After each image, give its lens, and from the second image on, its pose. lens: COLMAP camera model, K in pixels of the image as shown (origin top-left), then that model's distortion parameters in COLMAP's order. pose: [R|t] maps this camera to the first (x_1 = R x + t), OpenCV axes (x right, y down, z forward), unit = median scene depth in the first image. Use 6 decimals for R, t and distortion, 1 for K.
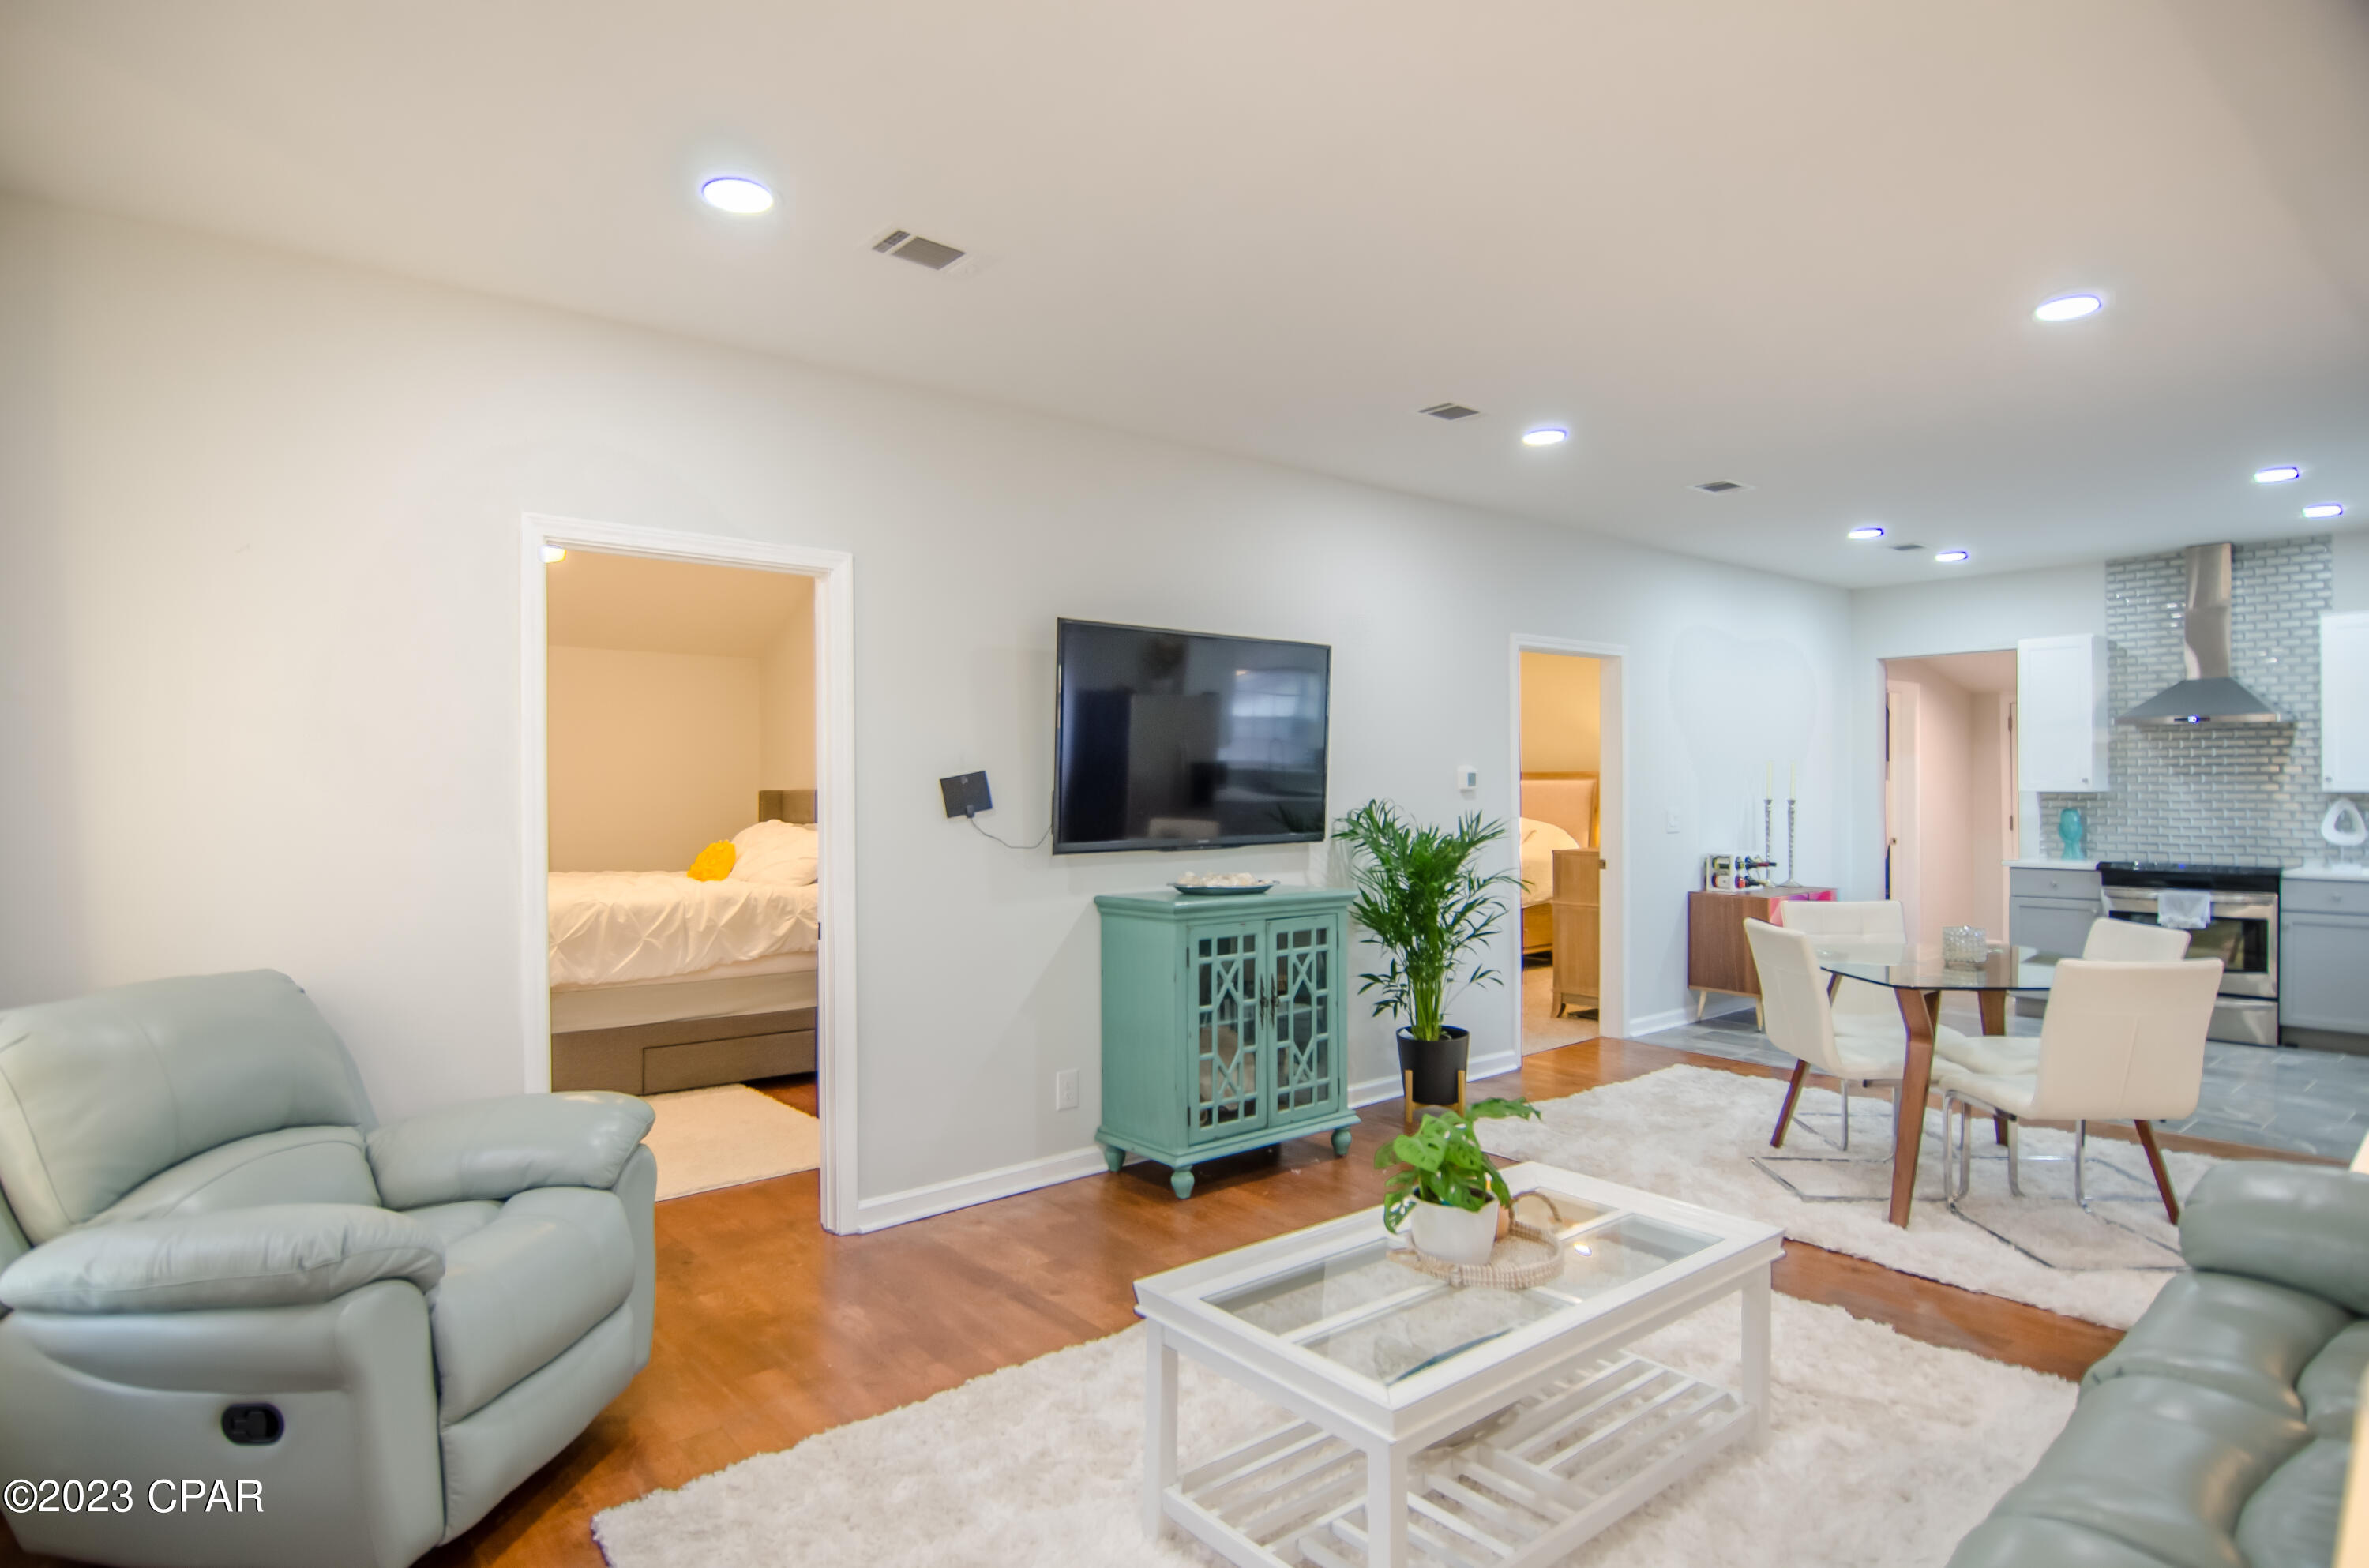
lens RADIAL K [[1319.3, 0, 1184.5], [0, 1319.3, 784.0], [0, 0, 1]] dist [-0.002281, -0.001573]
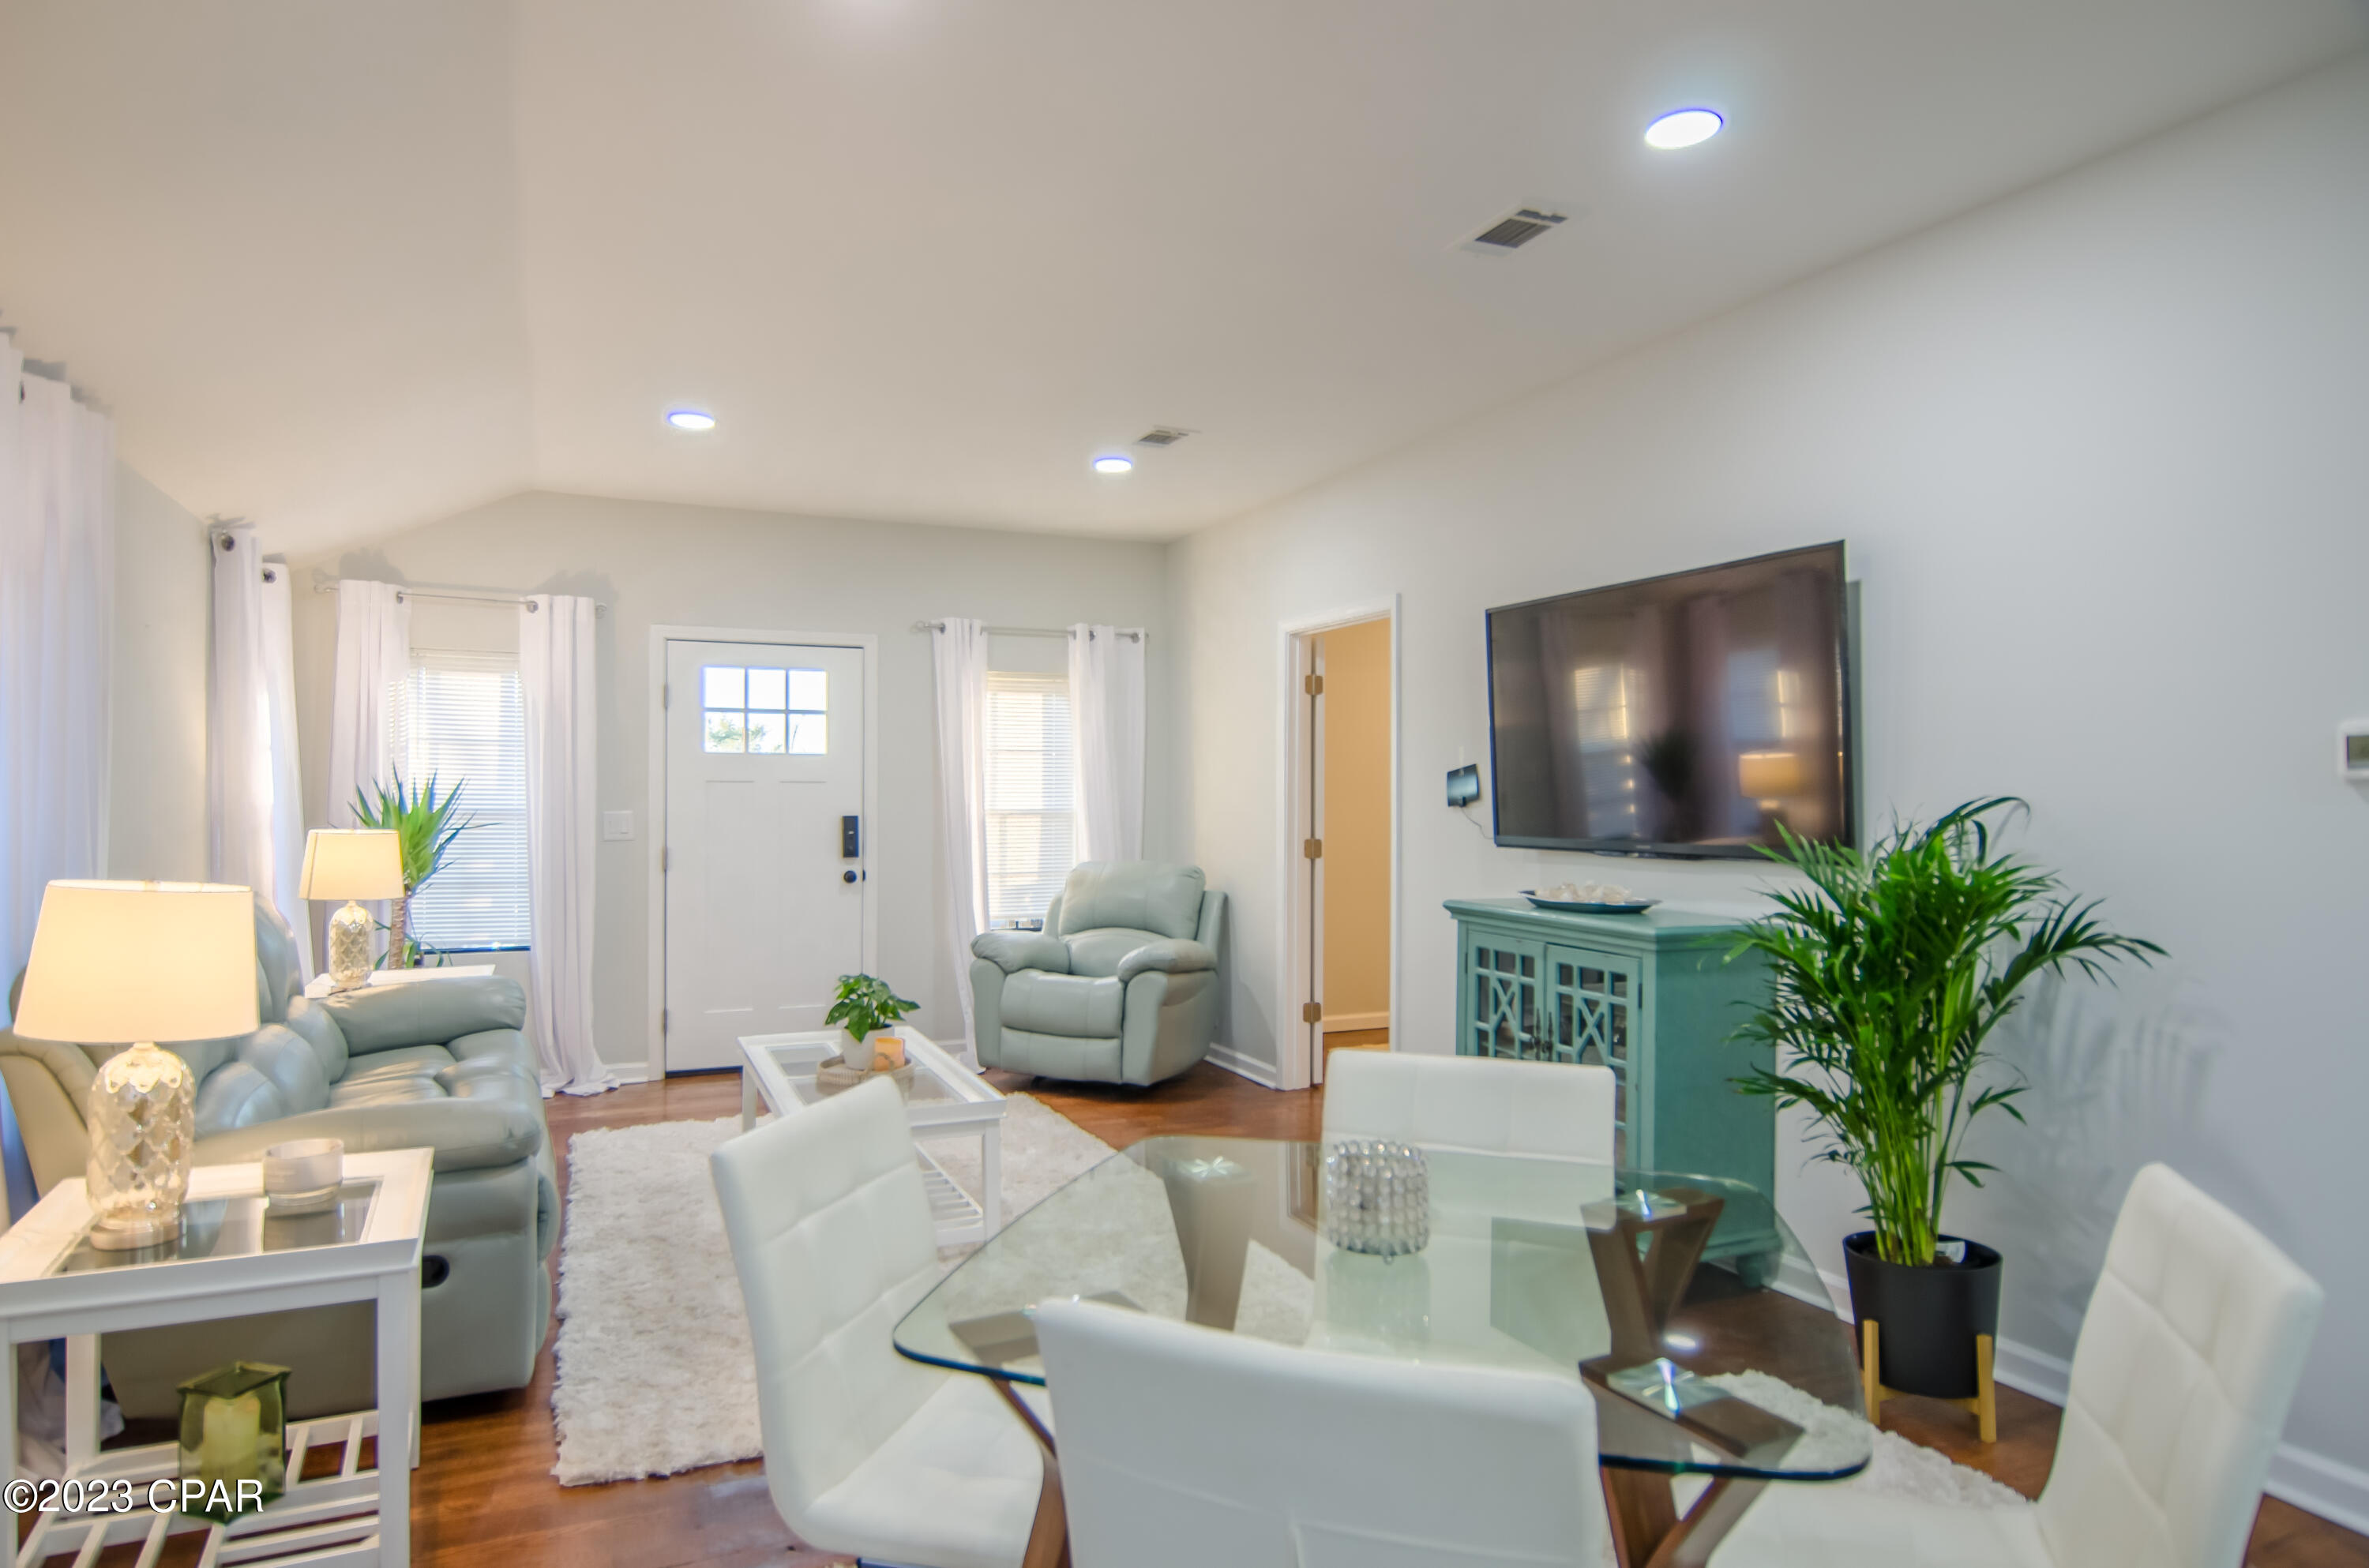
lens RADIAL K [[1374.4, 0, 1184.5], [0, 1374.4, 784.0], [0, 0, 1]] dist [0.003412, -0.000208]
pose [[-0.277949, -0.002141, -0.960593, 0.886487], [0.000543, 0.999997, -0.002386, 0.007913], [0.960596, -0.001185, -0.277947, 0.975814]]
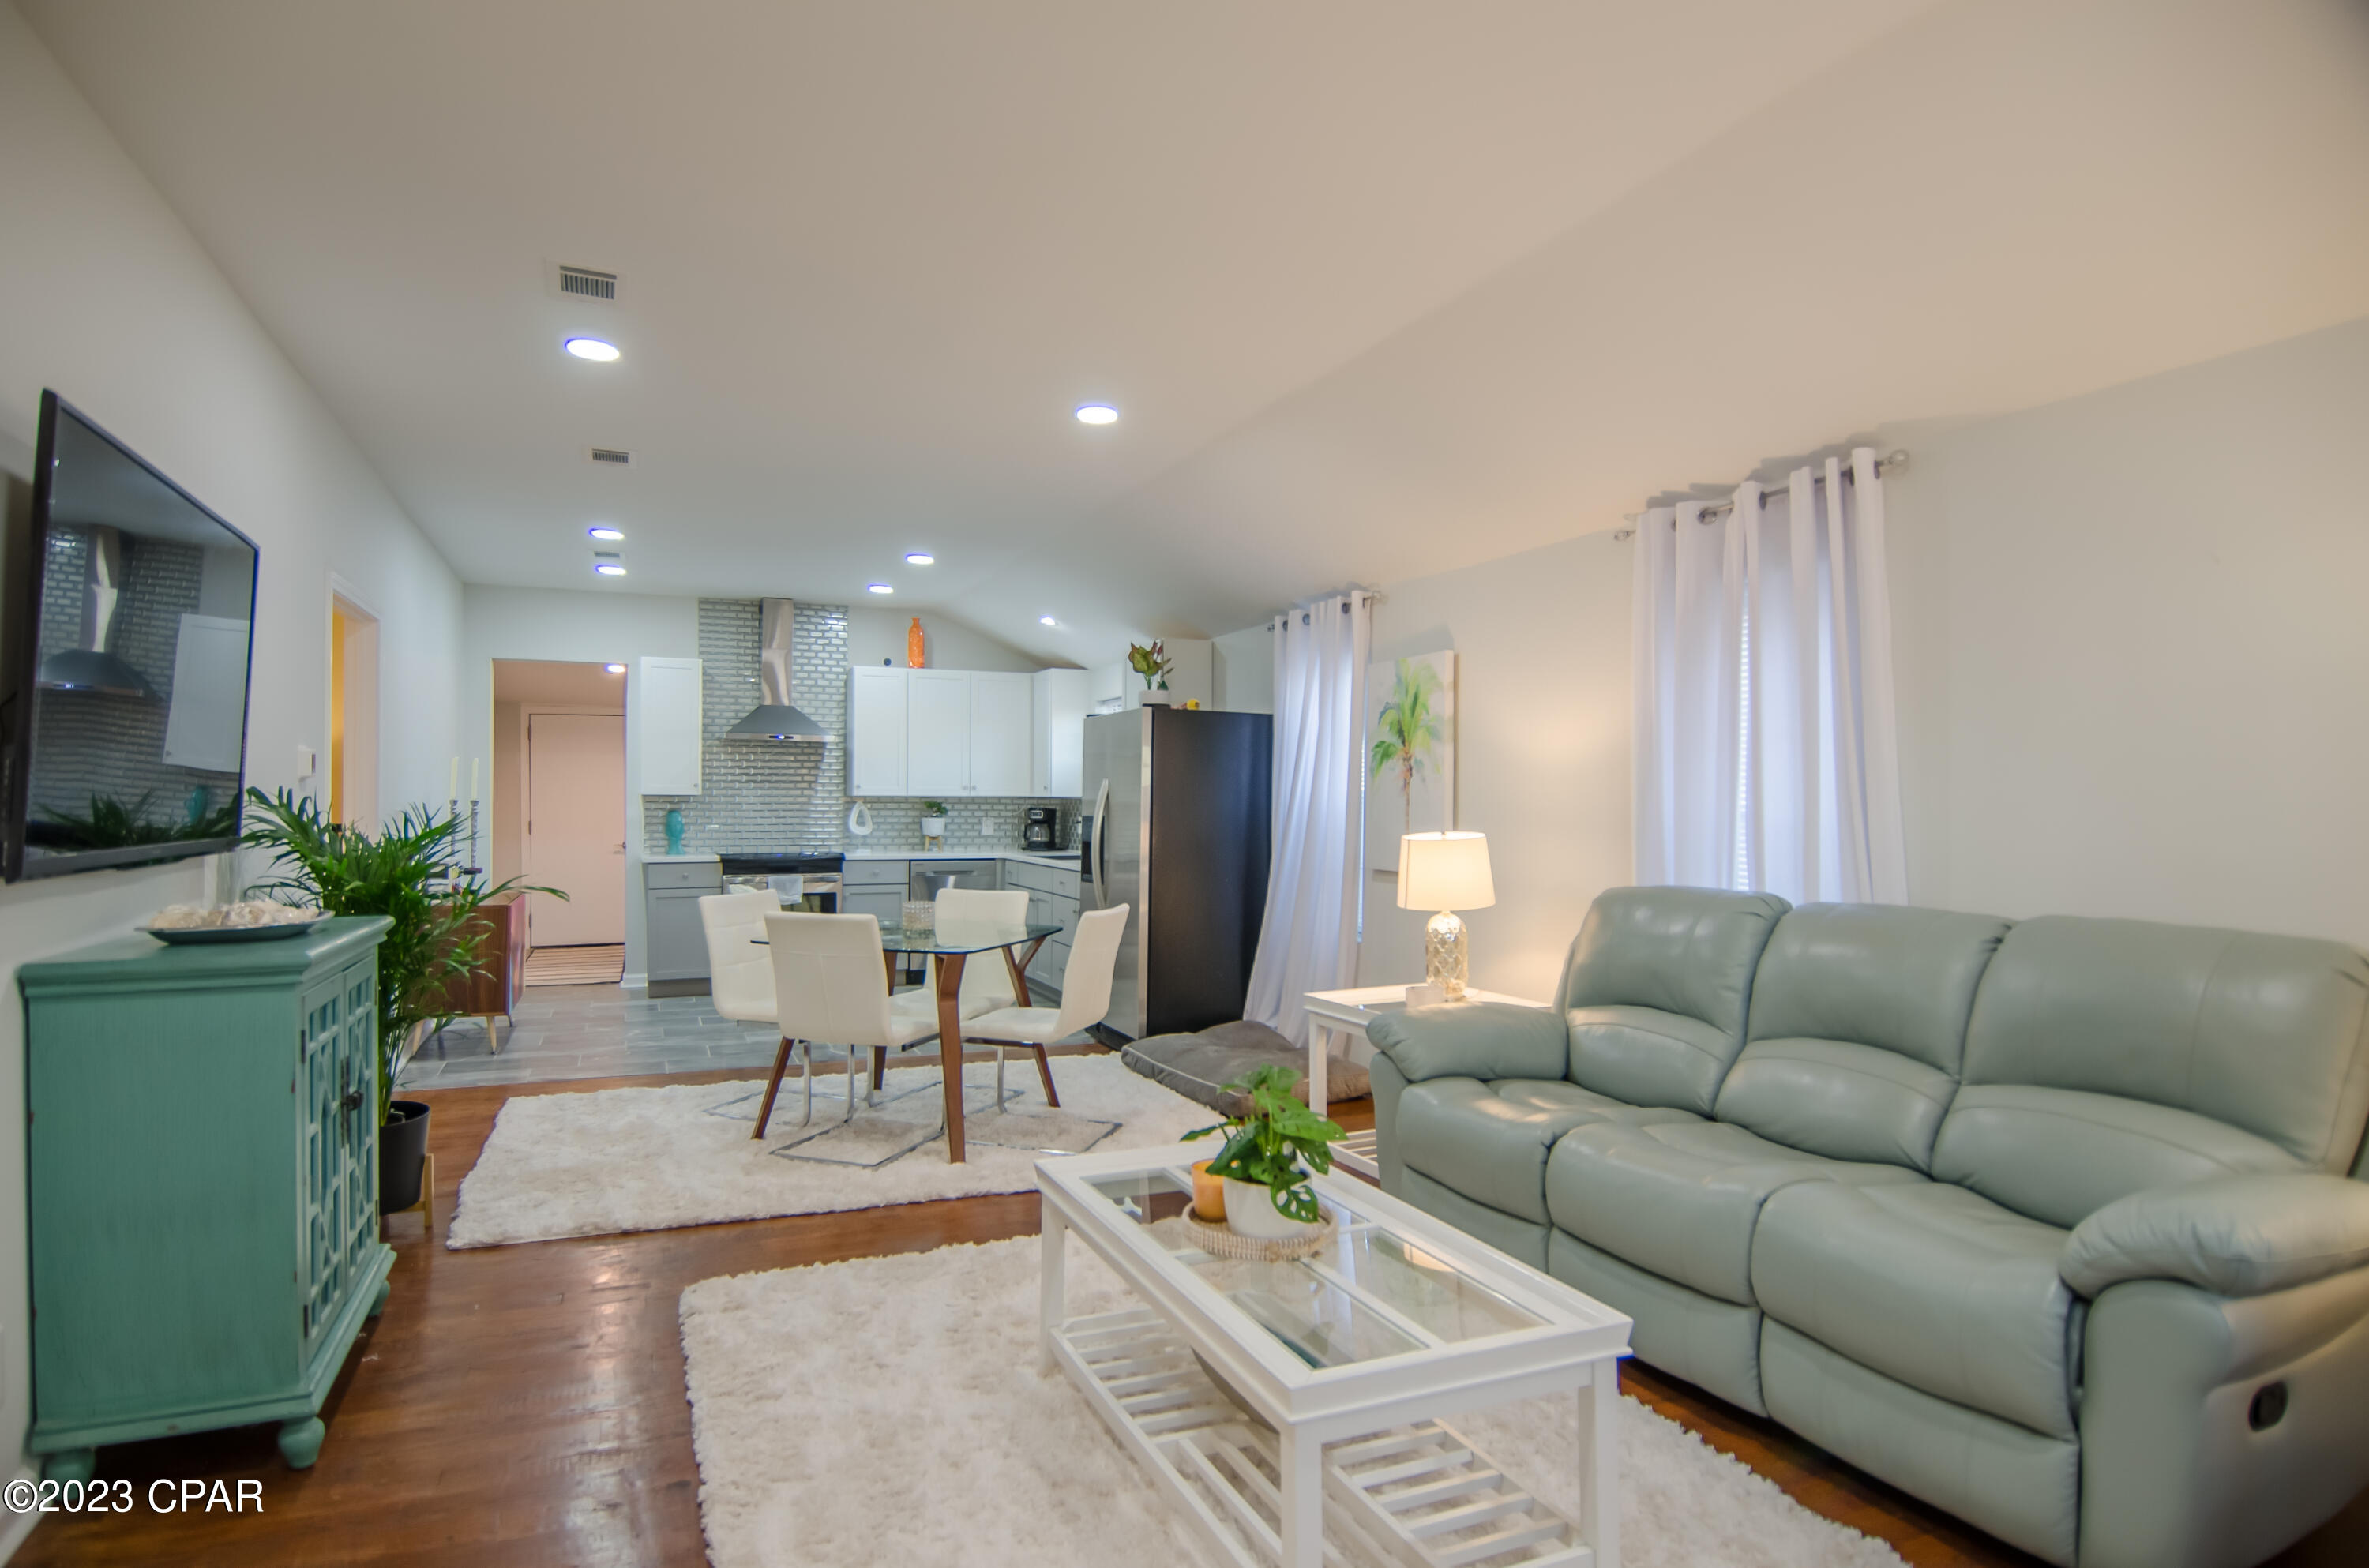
lens RADIAL K [[1247.5, 0, 1184.5], [0, 1247.5, 784.0], [0, 0, 1]] dist [-0.000100, -0.000202]
pose [[0.282706, 0.019386, 0.959011, -0.382844], [-0.004154, 0.999811, -0.018986, 0.023489], [-0.959197, 0.001384, 0.282734, 0.438067]]
